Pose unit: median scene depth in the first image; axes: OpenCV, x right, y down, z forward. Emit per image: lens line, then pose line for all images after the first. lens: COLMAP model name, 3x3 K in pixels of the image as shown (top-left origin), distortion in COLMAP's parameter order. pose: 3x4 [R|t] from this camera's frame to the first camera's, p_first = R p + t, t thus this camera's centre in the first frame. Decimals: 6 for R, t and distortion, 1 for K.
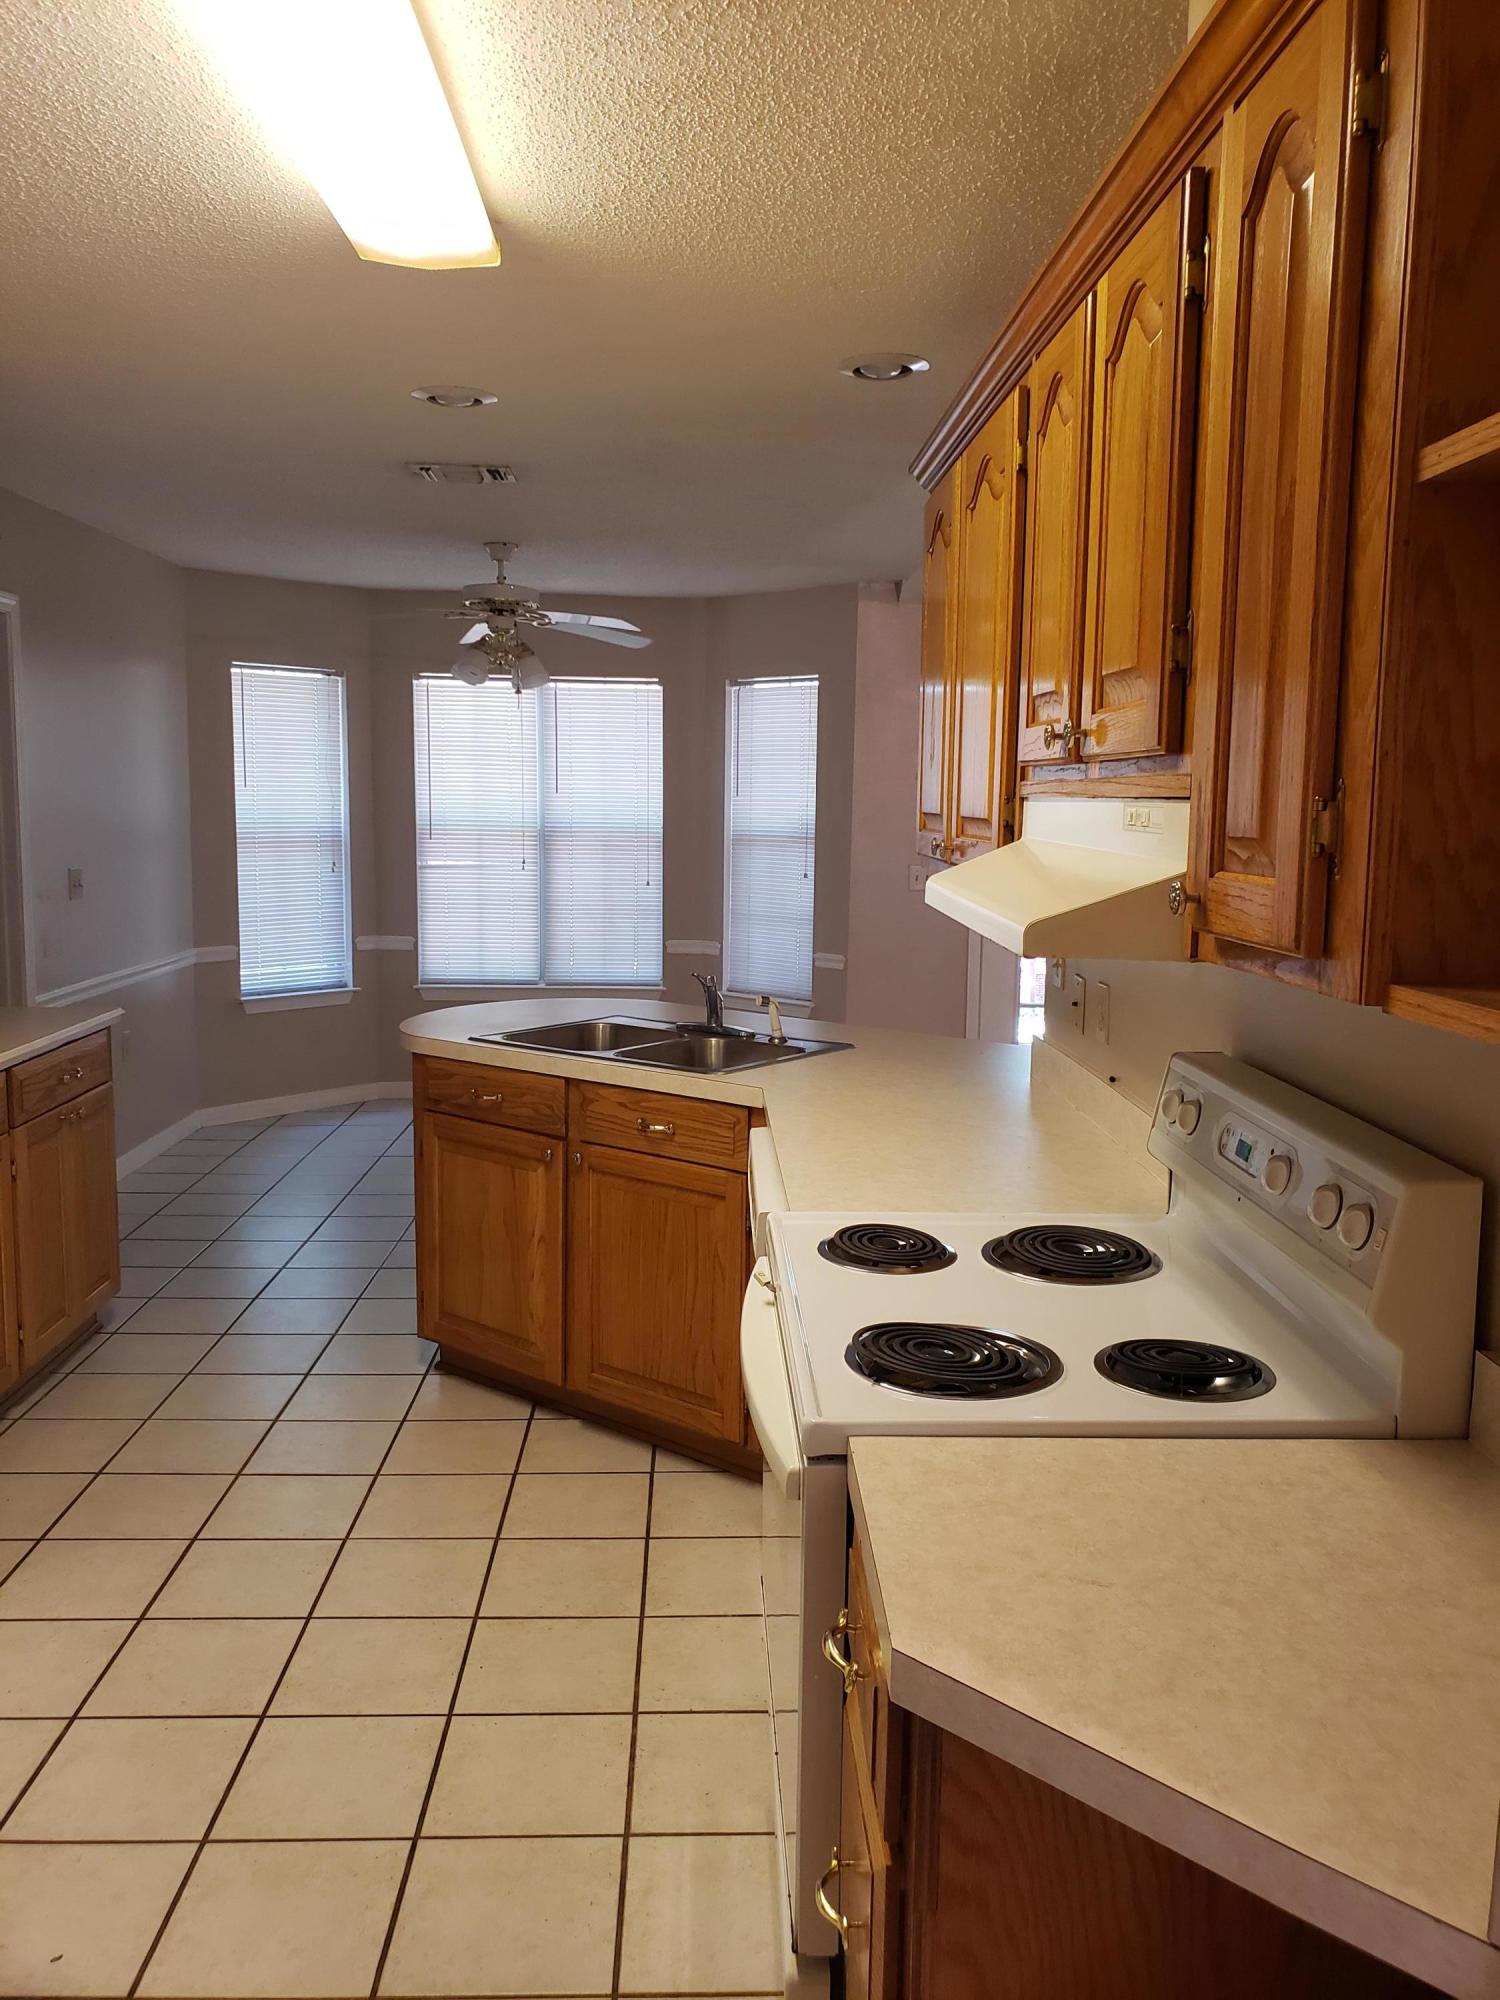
lens RADIAL K [[1622.2, 0, 750.0], [0, 1622.2, 1000.0], [0, 0, 1]] dist [0.113085, -0.000533]
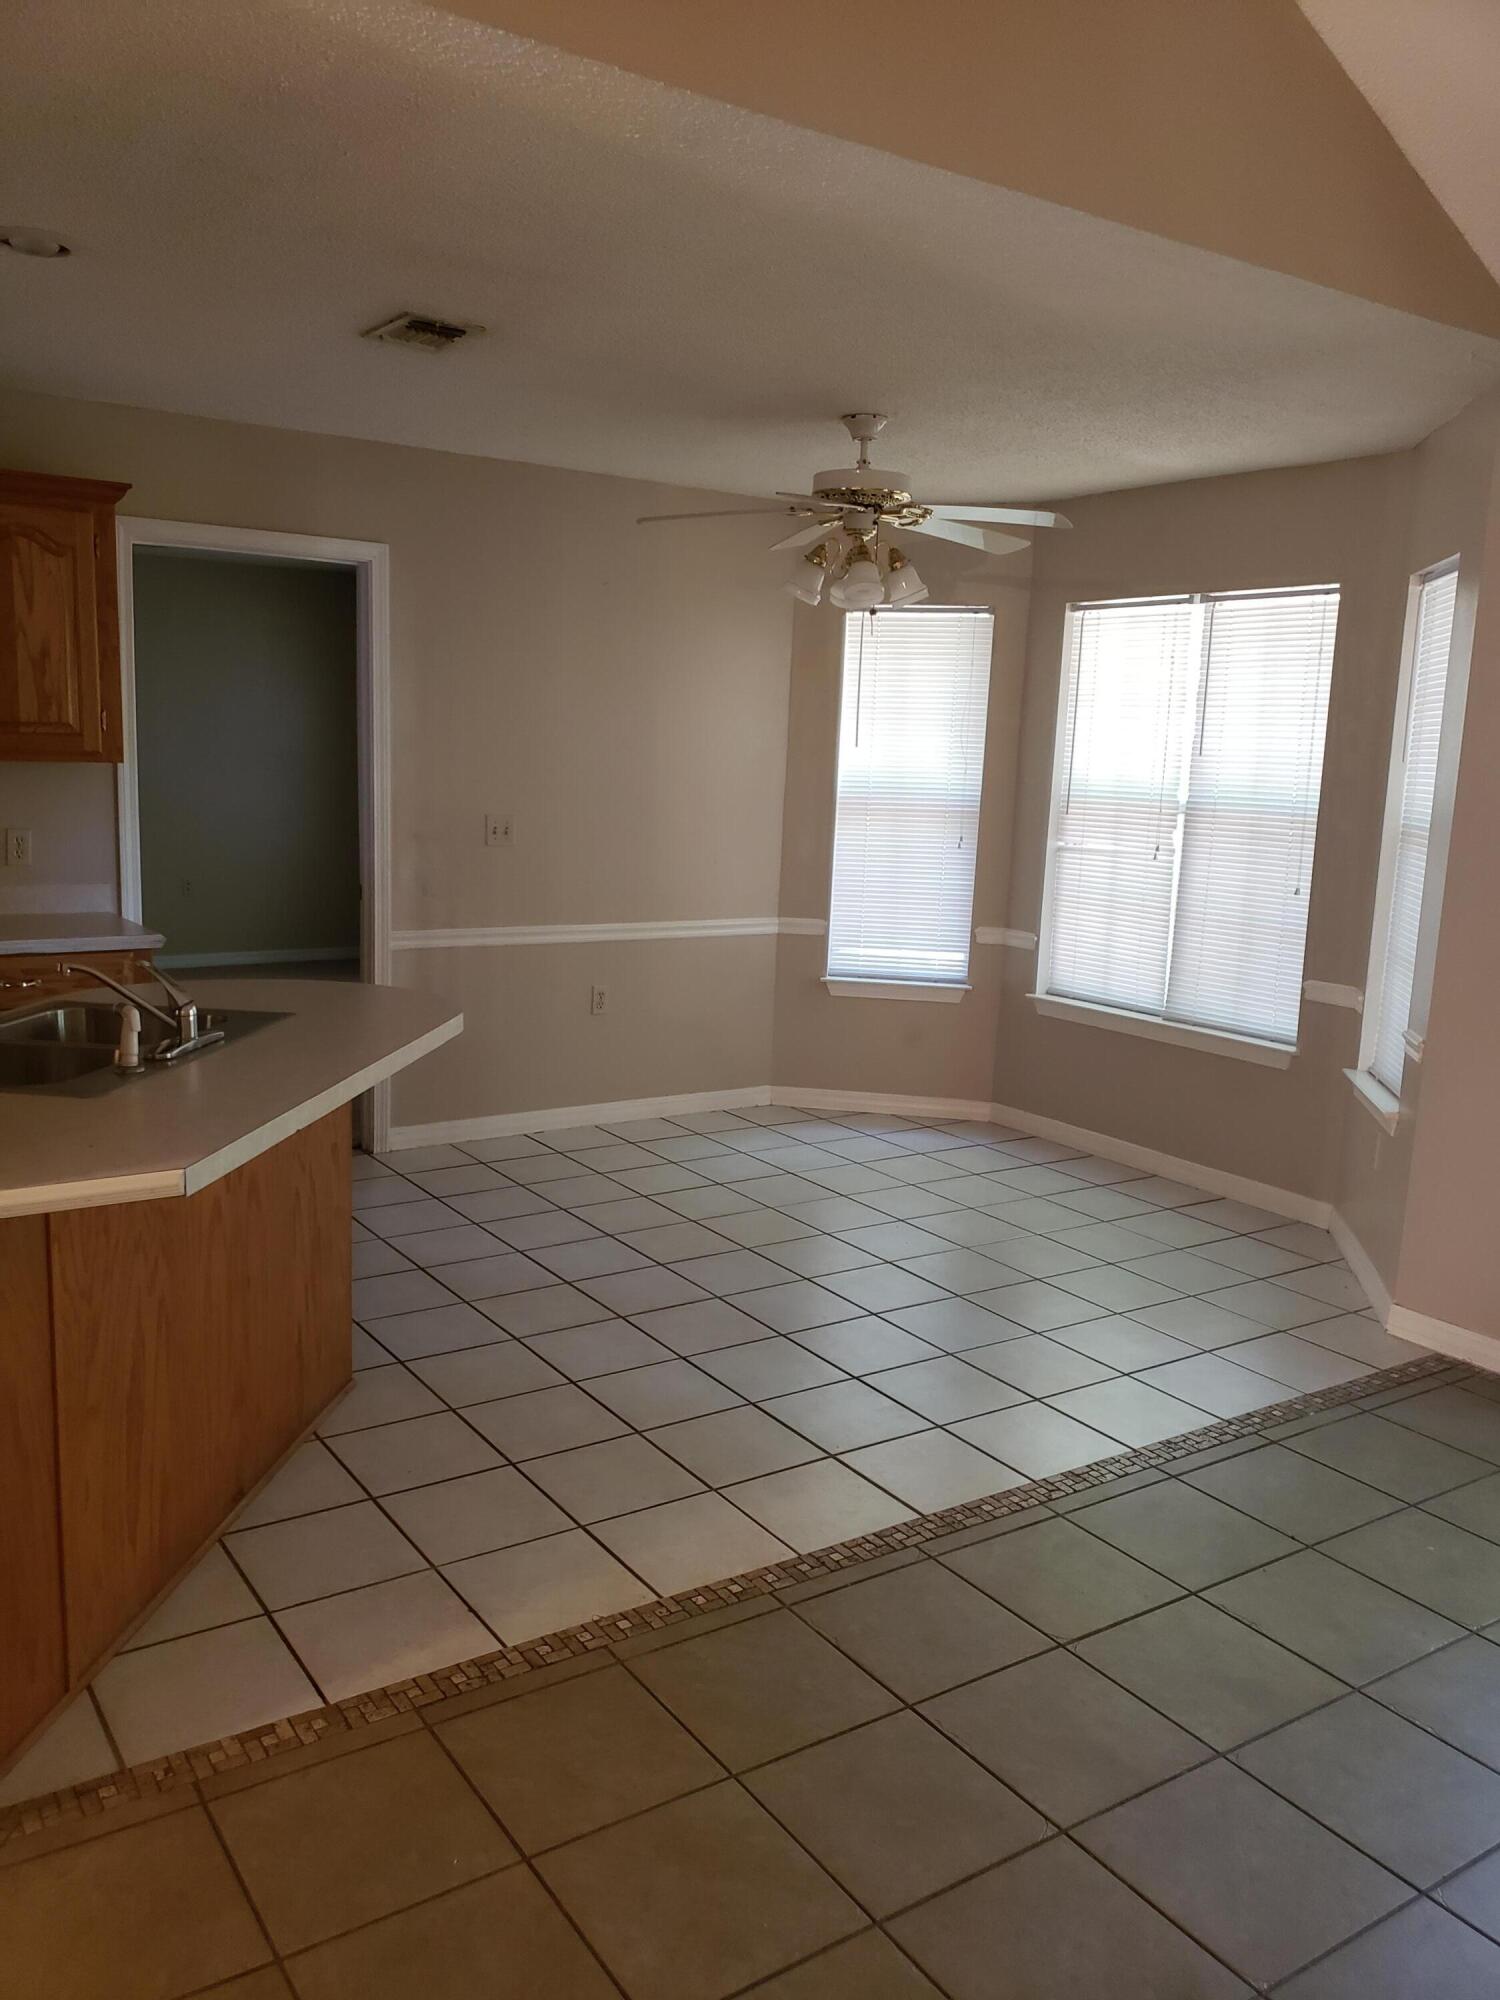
lens RADIAL K [[1622.2, 0, 750.0], [0, 1622.2, 1000.0], [0, 0, 1]] dist [0.113085, -0.000533]
pose [[0.546745, 0.139590, -0.825581, 0.389161], [-0.132607, 0.987997, 0.079232, -0.052491], [0.826732, 0.066158, 0.558693, 0.443996]]
